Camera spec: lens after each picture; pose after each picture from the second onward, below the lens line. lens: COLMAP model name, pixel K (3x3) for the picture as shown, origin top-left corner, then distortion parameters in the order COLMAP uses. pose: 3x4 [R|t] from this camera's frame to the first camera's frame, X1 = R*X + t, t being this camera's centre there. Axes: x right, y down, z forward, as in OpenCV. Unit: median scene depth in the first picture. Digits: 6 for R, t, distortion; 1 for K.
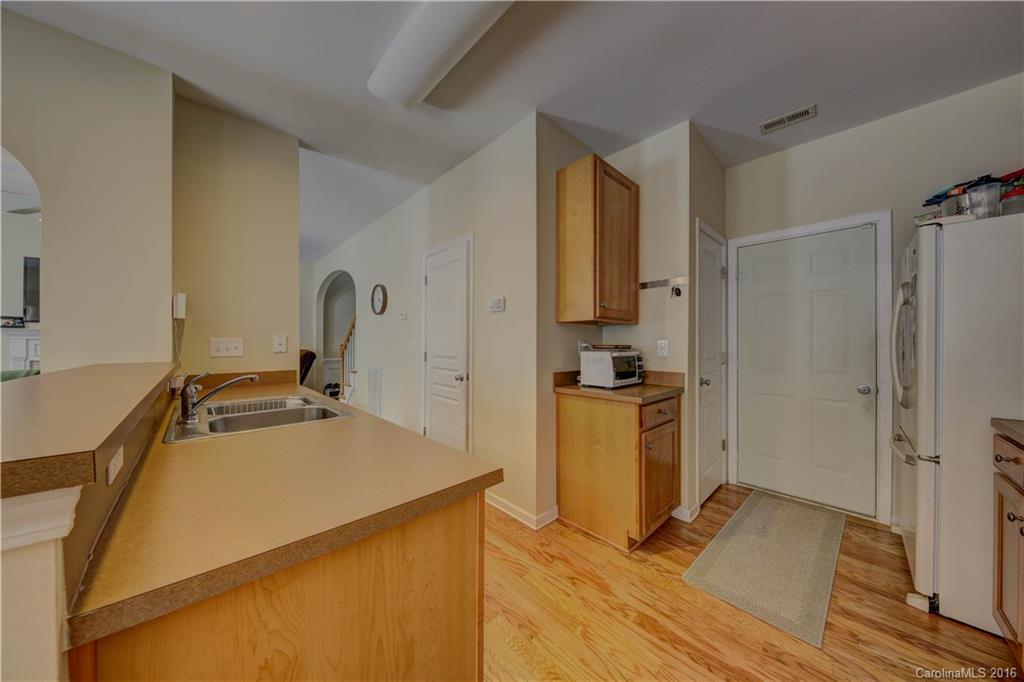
lens RADIAL K [[327.5, 0, 518.2], [0, 327.5, 341.9], [0, 0, 1]] dist [-0.005003, -0.000889]
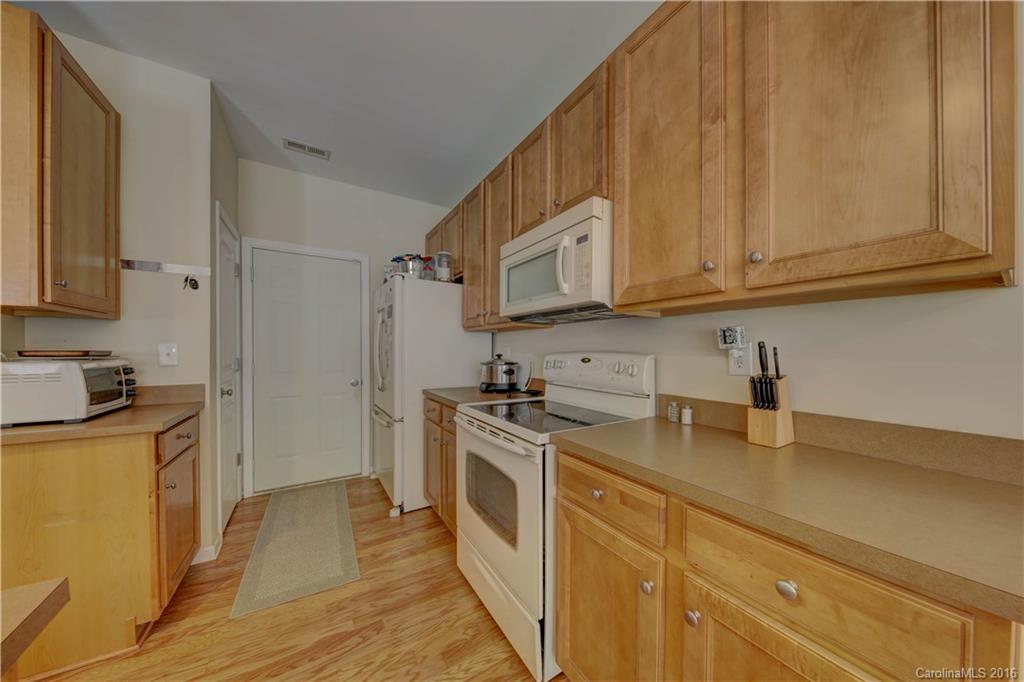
lens RADIAL K [[327.5, 0, 521.5], [0, 327.5, 350.8], [0, 0, 1]] dist [-0.005003, -0.000889]
pose [[0.200942, -0.003863, 0.979595, -0.142162], [-0.008049, 0.999952, 0.005594, -0.000403], [-0.979570, -0.009009, 0.200902, 0.053364]]
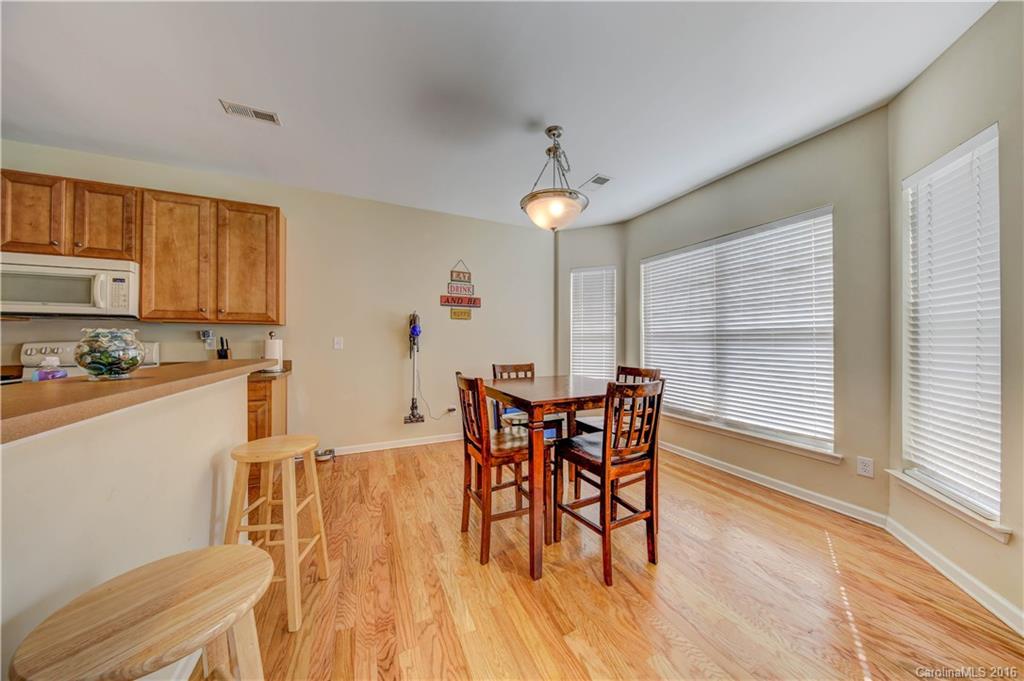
lens RADIAL K [[327.5, 0, 518.6], [0, 327.5, 339.9], [0, 0, 1]] dist [-0.005003, -0.000889]
pose [[-0.947245, -0.002252, 0.320502, -0.757343], [-0.004441, 0.999972, -0.006100, 0.000758], [-0.320479, -0.007202, -0.947228, 0.422483]]
